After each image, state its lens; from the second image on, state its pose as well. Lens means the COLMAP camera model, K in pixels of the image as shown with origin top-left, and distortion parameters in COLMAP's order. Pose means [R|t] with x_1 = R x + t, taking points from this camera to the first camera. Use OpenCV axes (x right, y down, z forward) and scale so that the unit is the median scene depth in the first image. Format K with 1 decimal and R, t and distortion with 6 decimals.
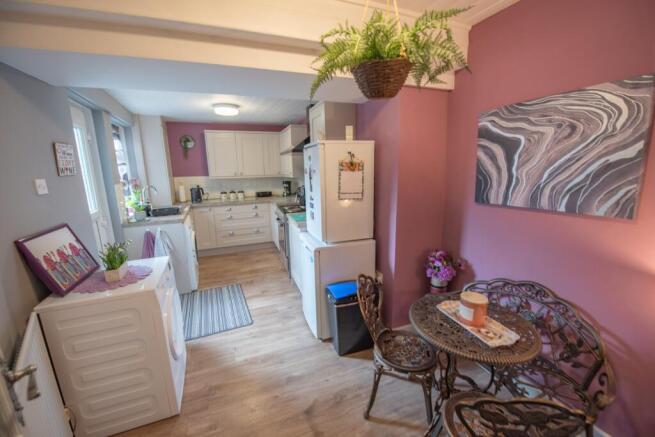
lens RADIAL K [[274.7, 0, 327.5], [0, 274.7, 218.5], [0, 0, 1]] dist [-0.020628, -0.000382]
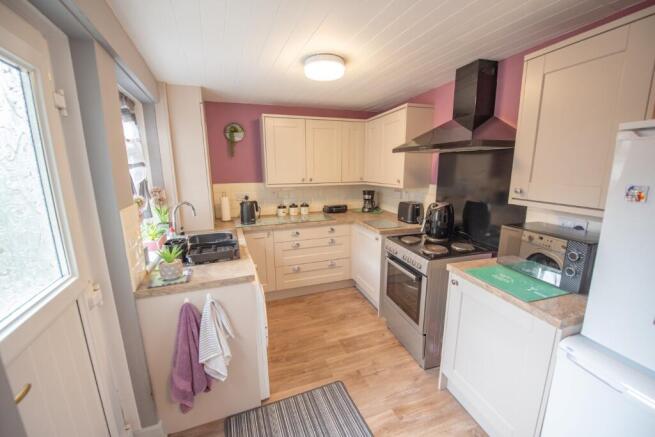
lens RADIAL K [[274.7, 0, 327.5], [0, 274.7, 218.5], [0, 0, 1]] dist [-0.020628, -0.000382]
pose [[0.998768, 0.018583, -0.046018, -0.260177], [-0.018817, 0.999812, -0.004652, -0.071253], [0.045923, 0.005513, 0.998930, 0.350795]]
